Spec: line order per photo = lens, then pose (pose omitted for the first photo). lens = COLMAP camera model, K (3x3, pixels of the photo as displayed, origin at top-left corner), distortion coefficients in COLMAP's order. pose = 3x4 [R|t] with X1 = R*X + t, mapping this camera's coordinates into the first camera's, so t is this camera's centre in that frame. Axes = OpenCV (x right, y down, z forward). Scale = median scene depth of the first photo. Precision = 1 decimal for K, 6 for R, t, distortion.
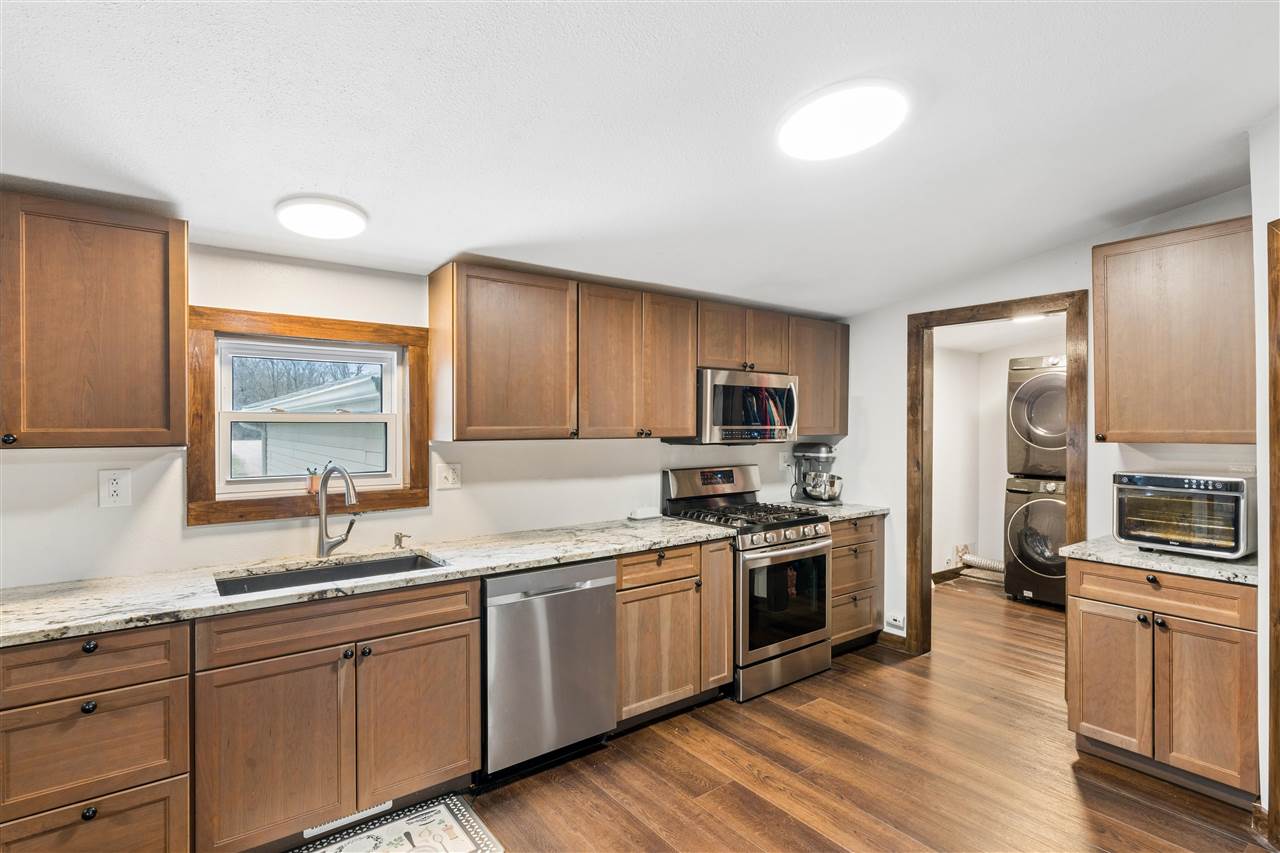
lens RADIAL K [[622.8, 0, 645.0], [0, 622.8, 431.1], [0, 0, 1]] dist [-0.003400, -0.000540]
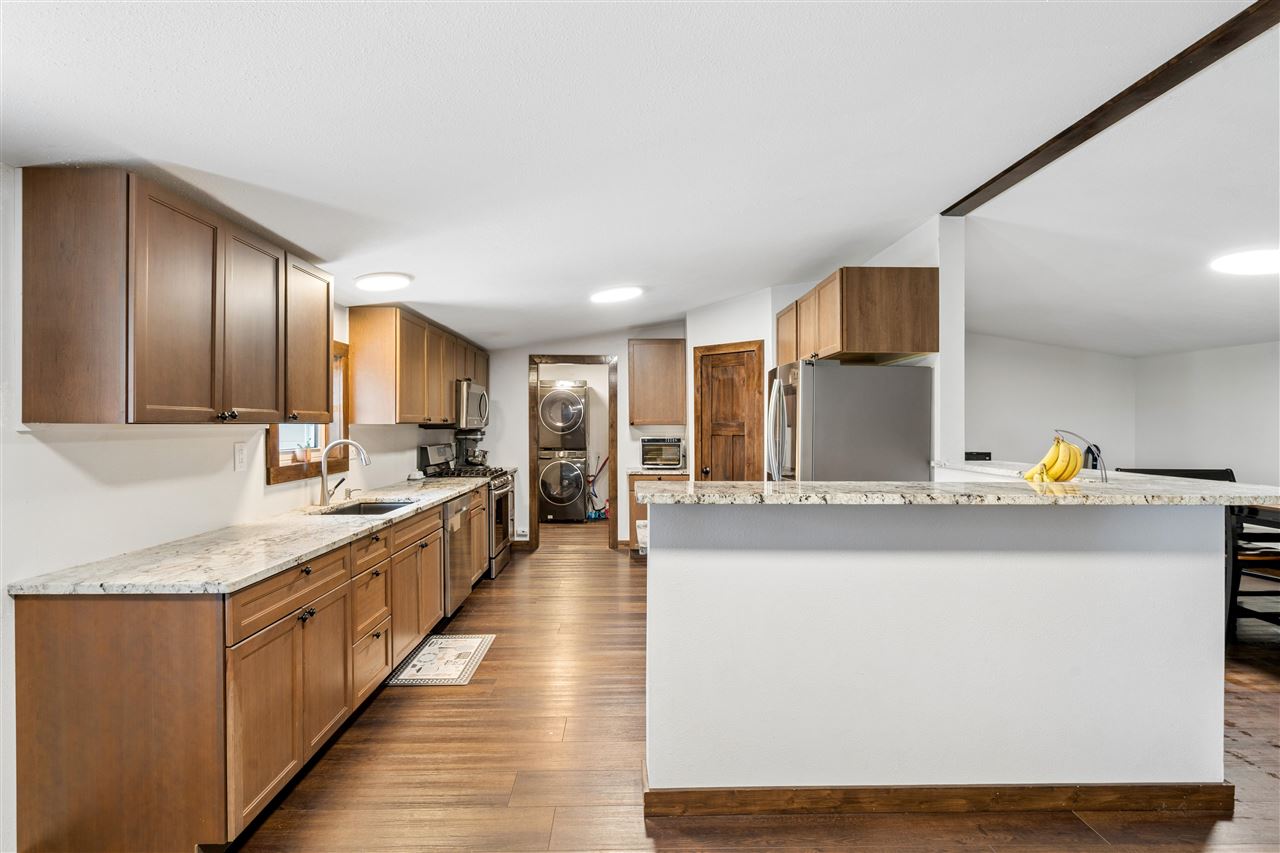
lens RADIAL K [[622.8, 0, 636.9], [0, 622.8, 428.7], [0, 0, 1]] dist [-0.003400, -0.000540]
pose [[0.581848, -0.003400, 0.813291, -1.085508], [0.005306, 0.999986, 0.000384, 0.027767], [-0.813281, 0.004091, 0.581857, -0.339785]]
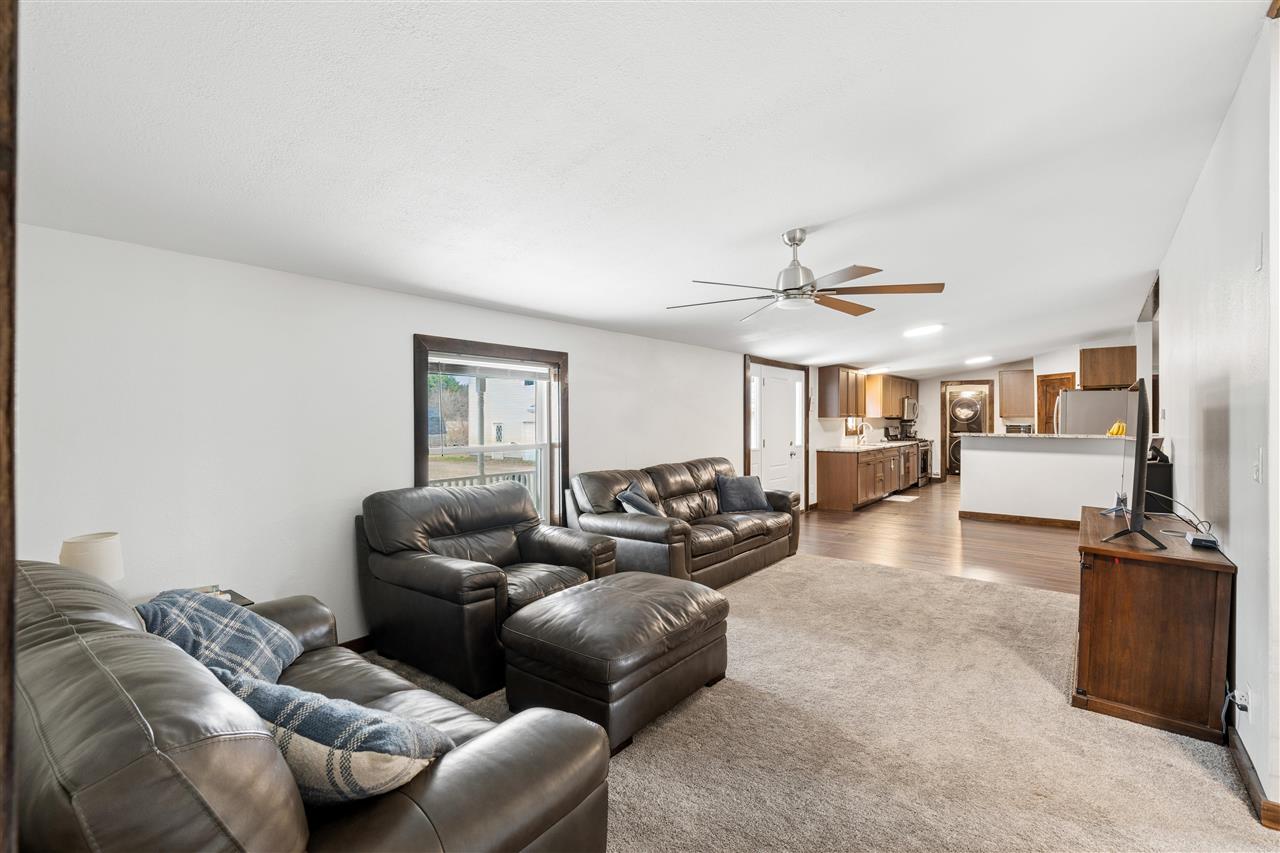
lens RADIAL K [[577.4, 0, 646.6], [0, 577.4, 424.8], [0, 0, 1]] dist [0.004575, 0.001301]
pose [[0.963159, -0.005407, 0.268877, -2.572162], [0.004794, 0.999984, 0.002939, 0.041312], [-0.268889, -0.001542, 0.963170, -2.082503]]
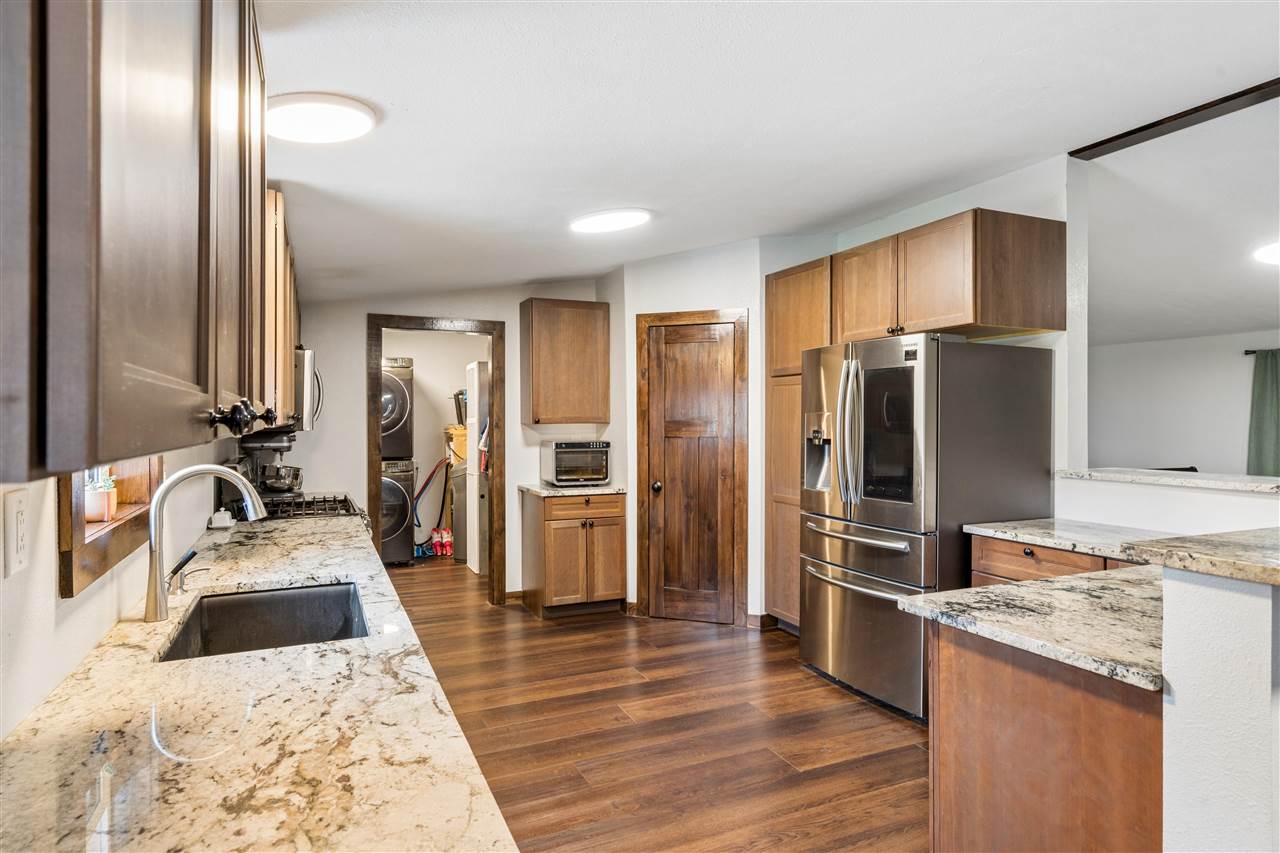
lens RADIAL K [[715.8, 0, 646.4], [0, 715.8, 422.4], [0, 0, 1]] dist [0.001380, -0.000616]
pose [[0.208627, -0.001595, 0.977994, -0.946337], [0.009253, 0.999957, -0.000343, 0.015418], [-0.977952, 0.009121, 0.208633, 0.338243]]
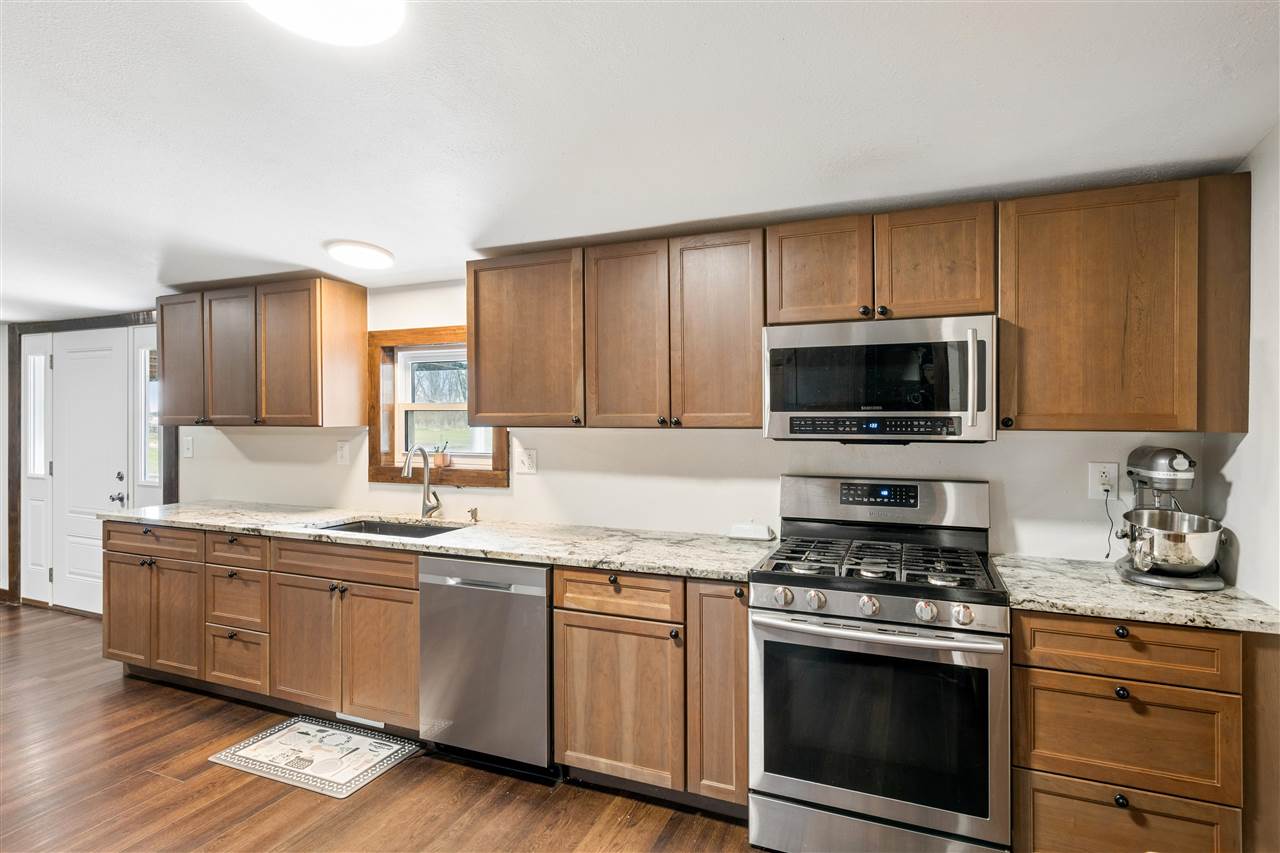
lens RADIAL K [[663.4, 0, 632.6], [0, 663.4, 419.4], [0, 0, 1]] dist [-0.000225, 0.000811]
pose [[0.499476, 0.003440, -0.866321, 0.739252], [-0.006785, 0.999977, 0.000059, 0.000657], [0.866301, 0.005848, 0.499488, 0.600278]]
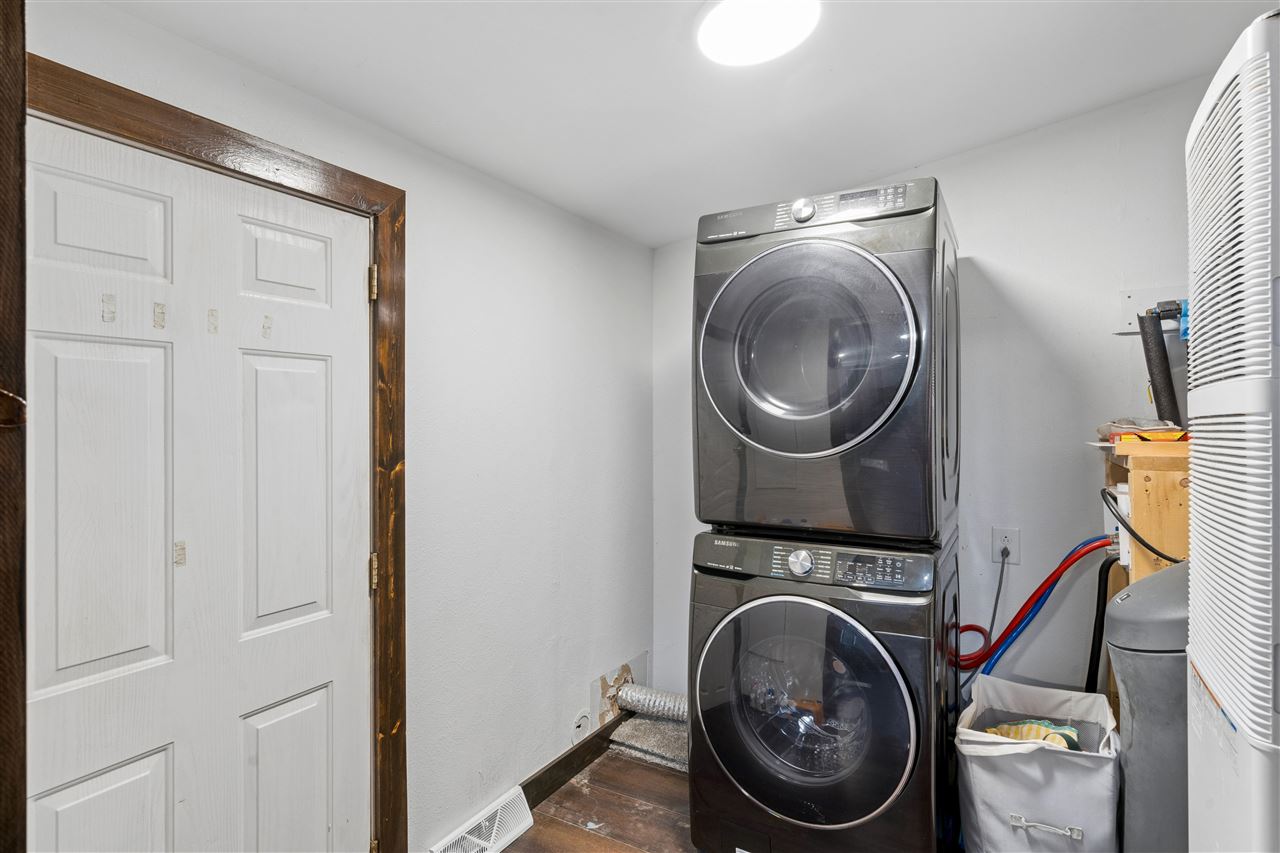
lens RADIAL K [[663.4, 0, 628.5], [0, 663.4, 425.1], [0, 0, 1]] dist [-0.000225, 0.000811]
pose [[0.926231, 0.000608, 0.376955, 0.685026], [0.004076, 0.999924, -0.011628, 0.024457], [-0.376933, 0.012307, 0.926159, 1.118543]]
